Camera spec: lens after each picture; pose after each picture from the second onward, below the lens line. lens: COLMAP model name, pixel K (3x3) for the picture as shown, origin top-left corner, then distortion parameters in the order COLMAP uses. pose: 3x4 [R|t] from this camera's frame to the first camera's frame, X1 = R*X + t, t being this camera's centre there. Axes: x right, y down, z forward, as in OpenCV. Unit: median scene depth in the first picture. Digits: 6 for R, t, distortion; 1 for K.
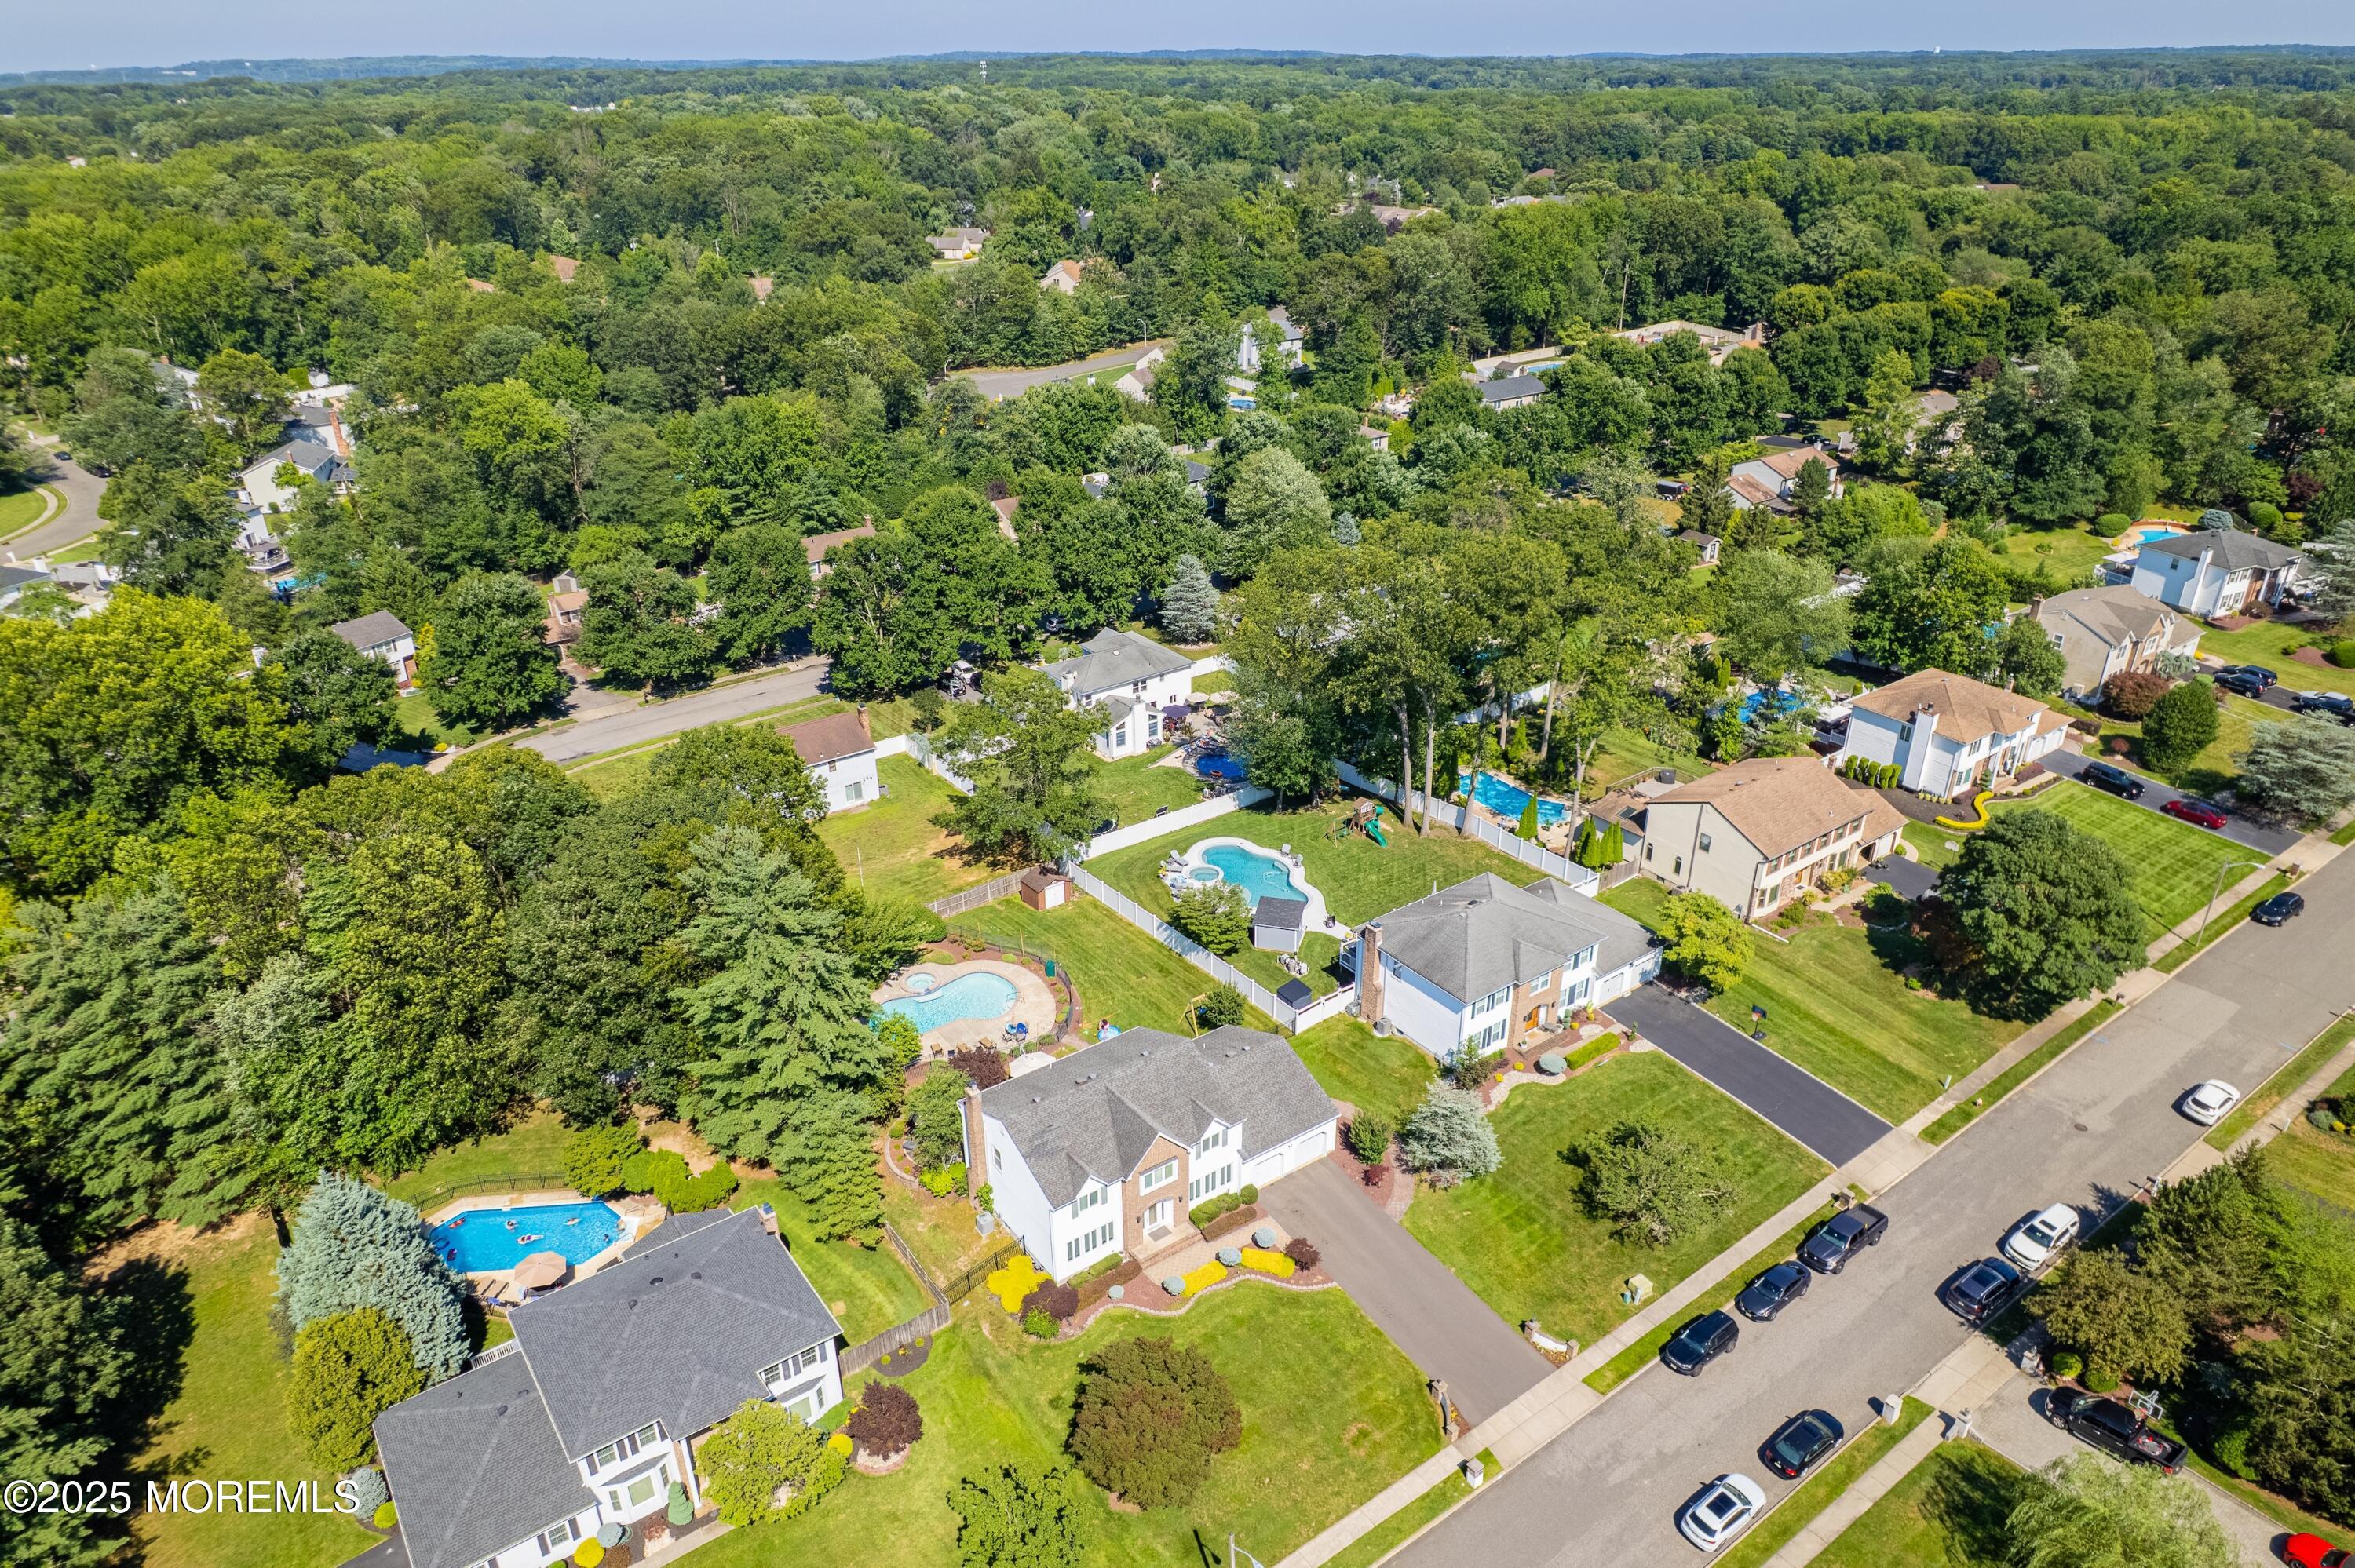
lens RADIAL K [[1513.9, 0, 1174.8], [0, 1513.9, 801.9], [0, 0, 1]] dist [-0.078593, 0.071532]
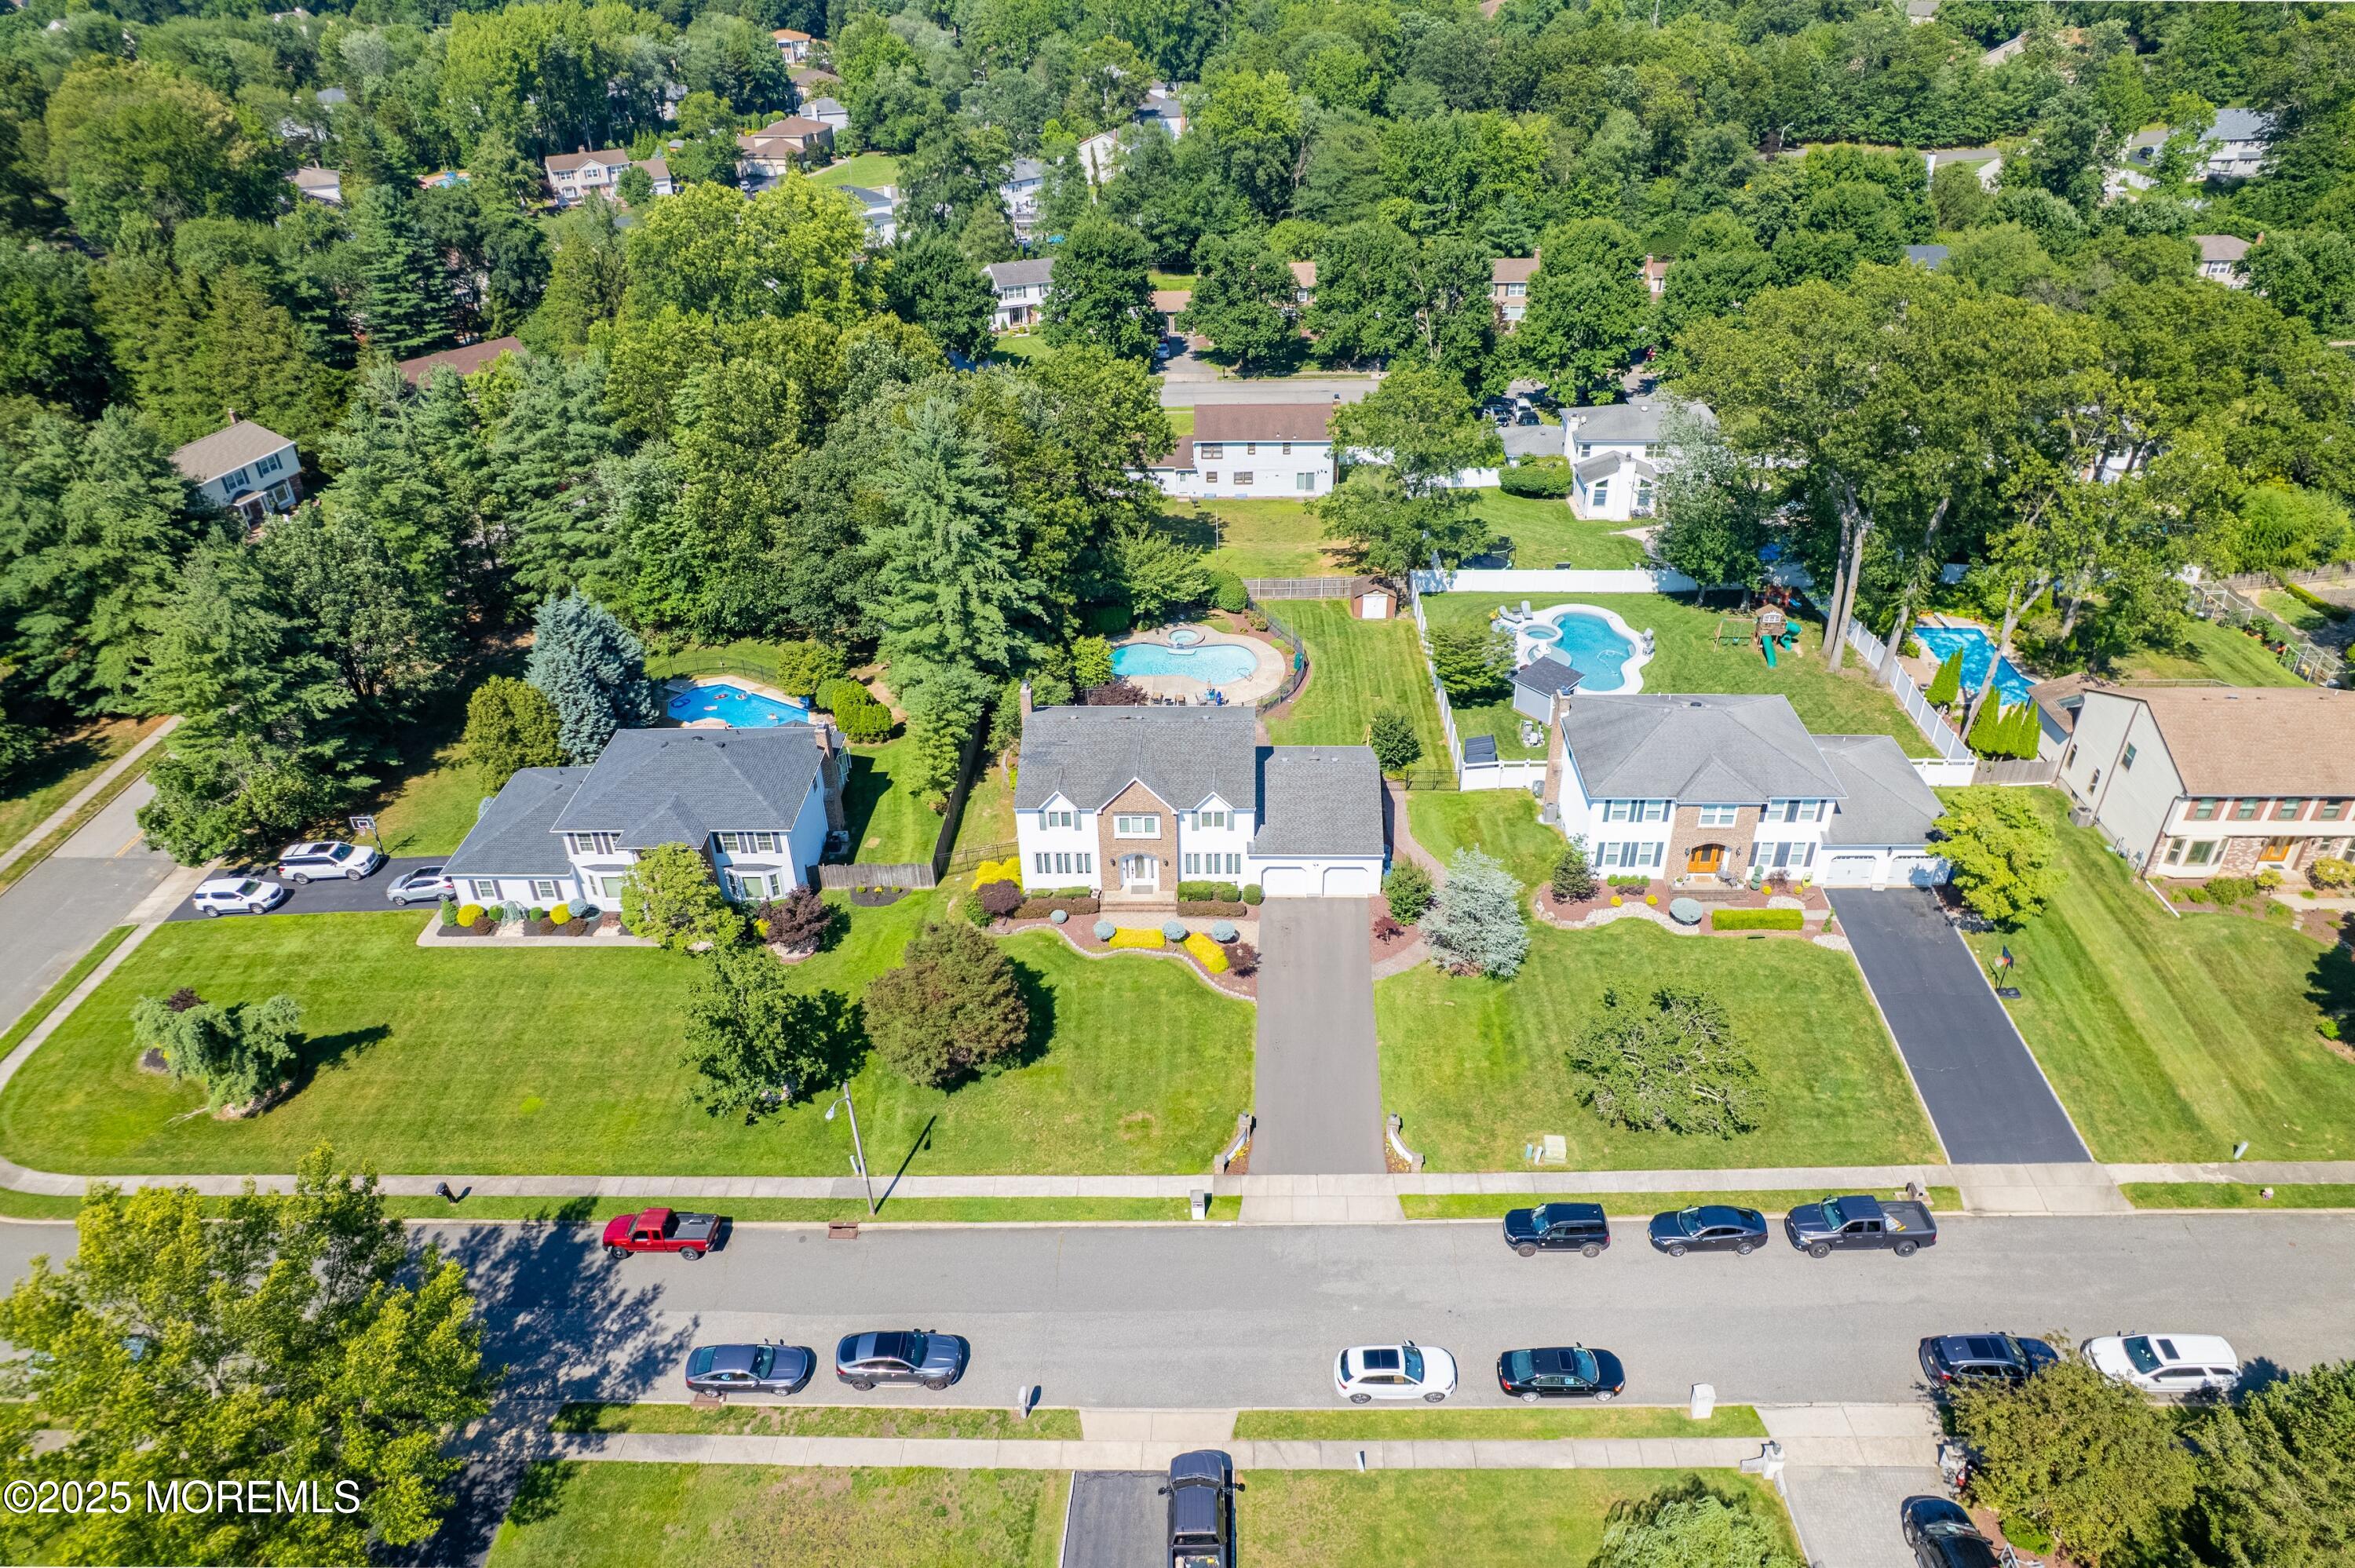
lens RADIAL K [[1524.5, 0, 1173.8], [0, 1524.5, 794.7], [0, 0, 1]] dist [-0.075946, 0.067792]
pose [[0.791920, 0.319949, -0.520093, 0.441777], [-0.260518, 0.947360, 0.186116, 0.036589], [0.552262, -0.011895, 0.833585, 0.174129]]
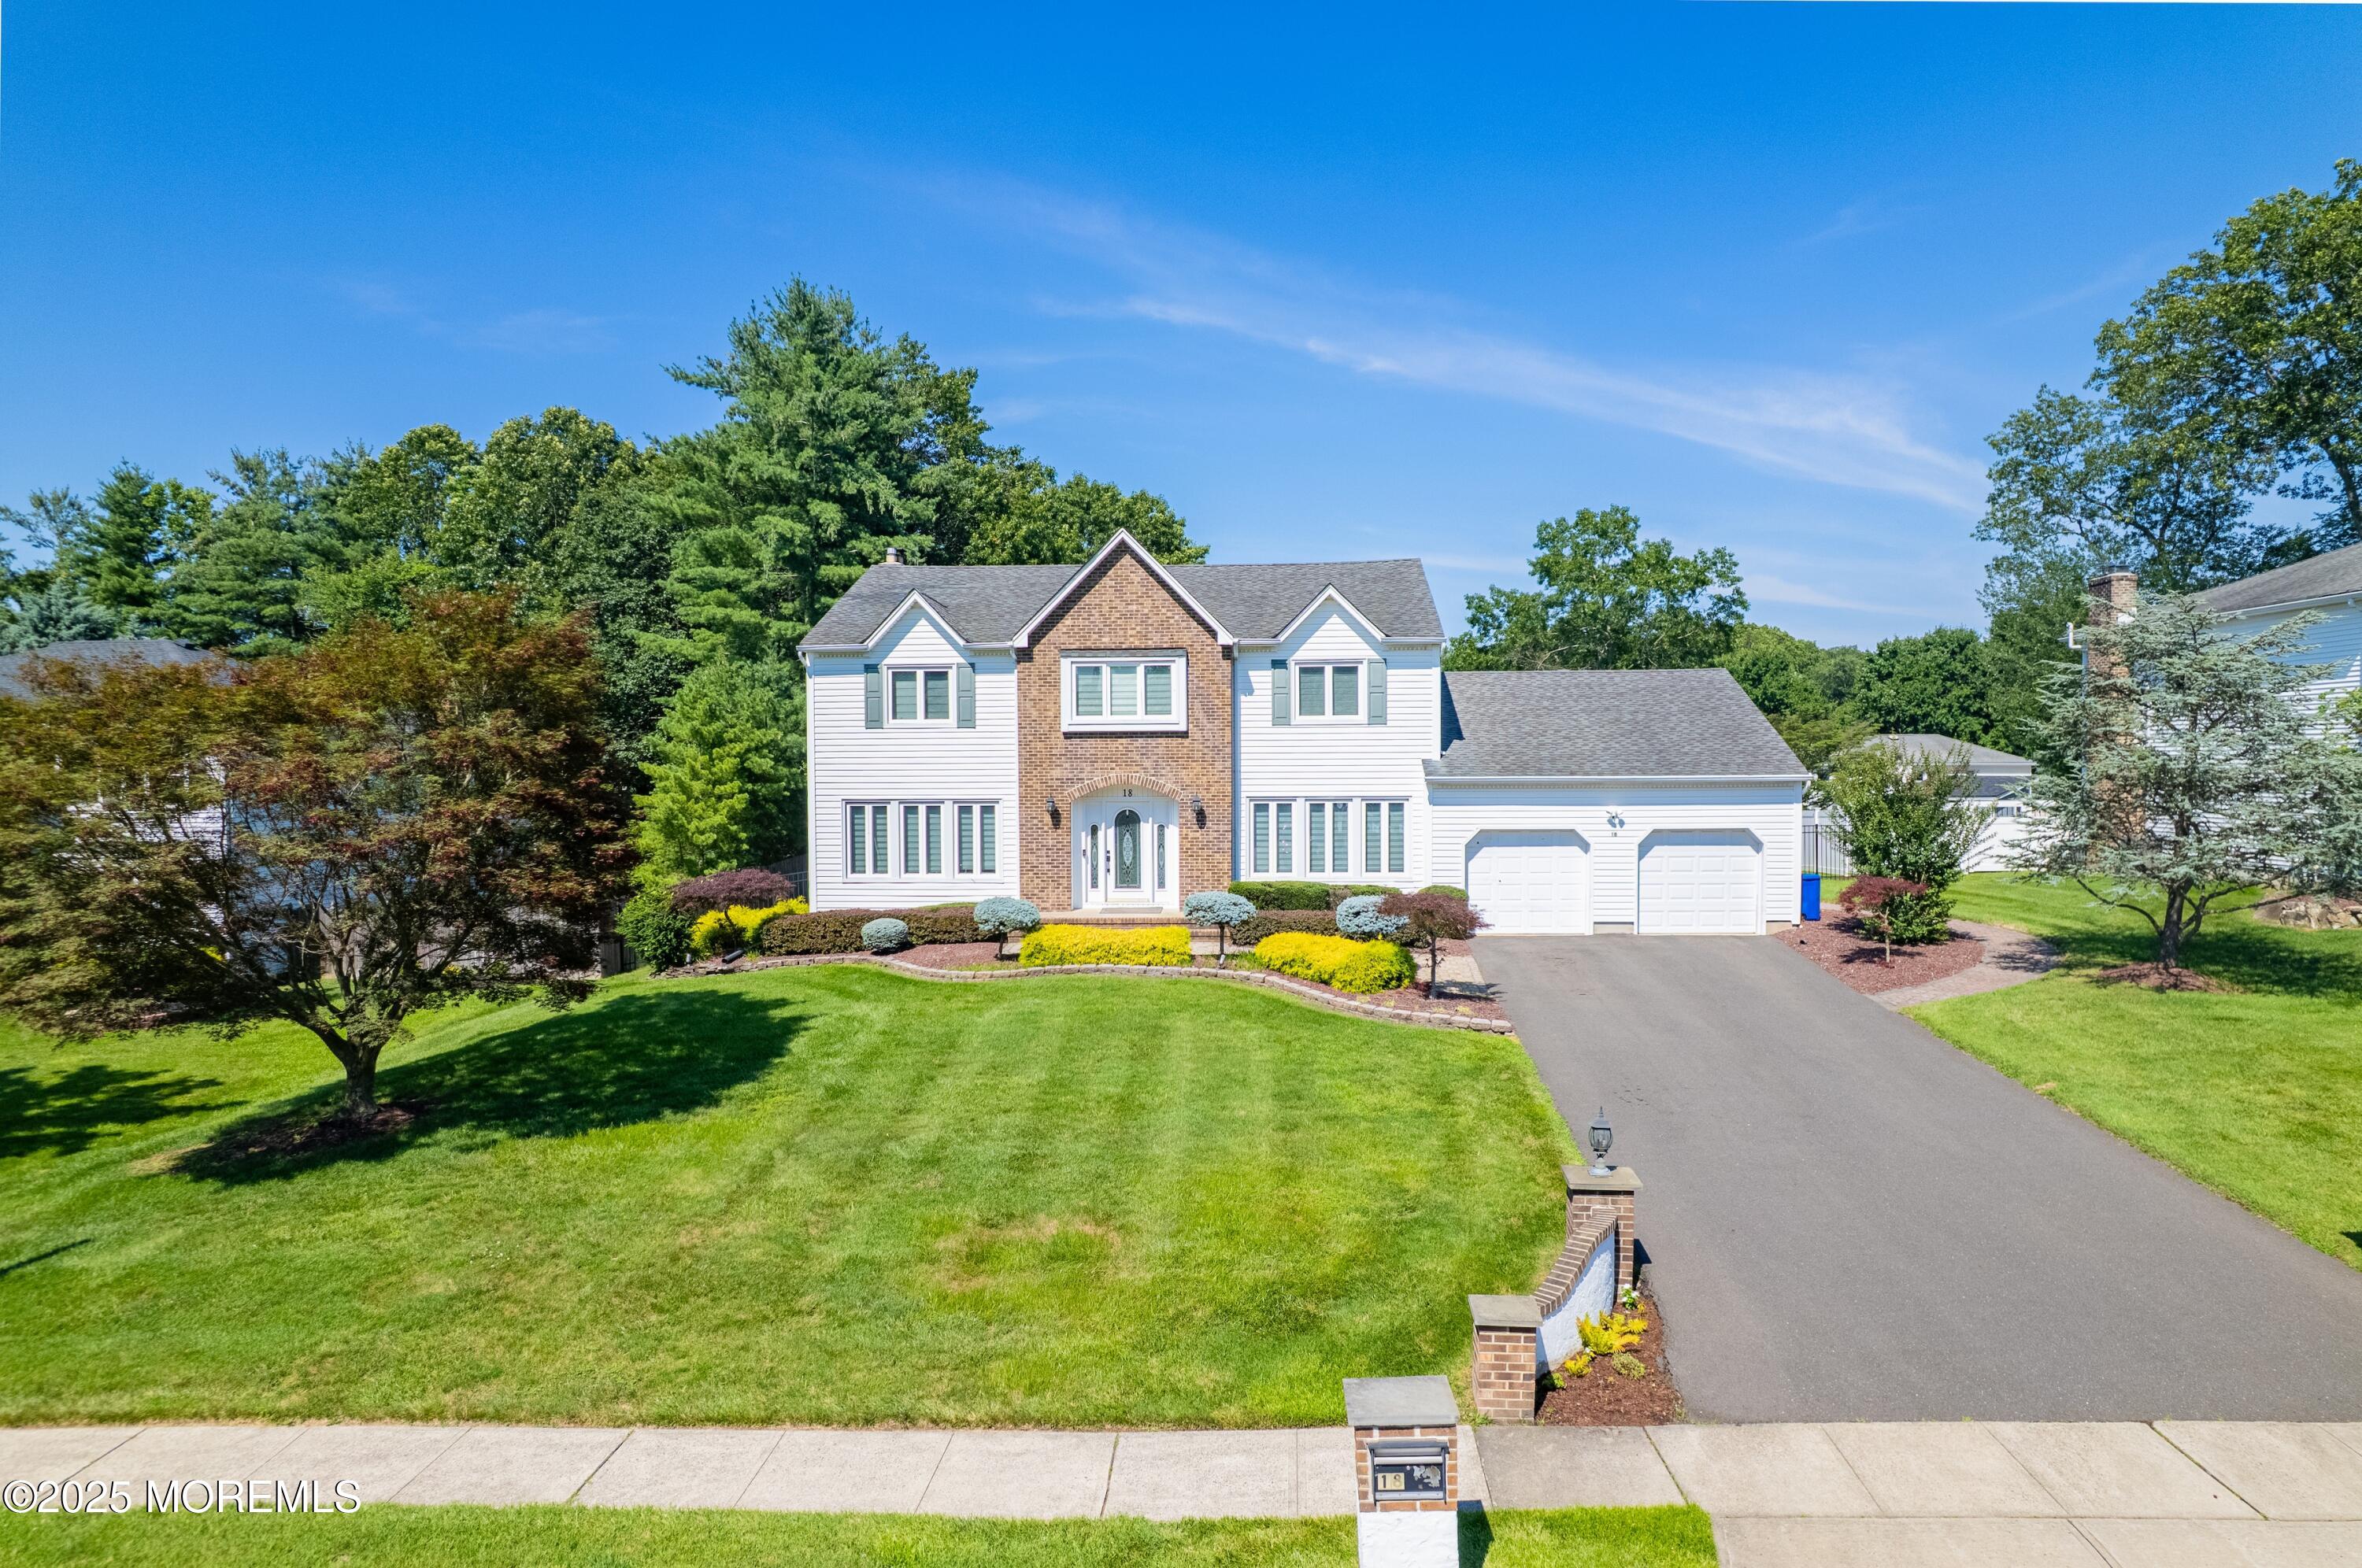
lens RADIAL K [[1518.4, 0, 1178.3], [0, 1518.4, 802.0], [0, 0, 1]] dist [-0.078593, 0.071532]
pose [[0.775744, 0.014447, -0.630883, 0.195648], [-0.282955, 0.901567, -0.327281, 0.334132], [0.564055, 0.432397, 0.703473, 0.665914]]
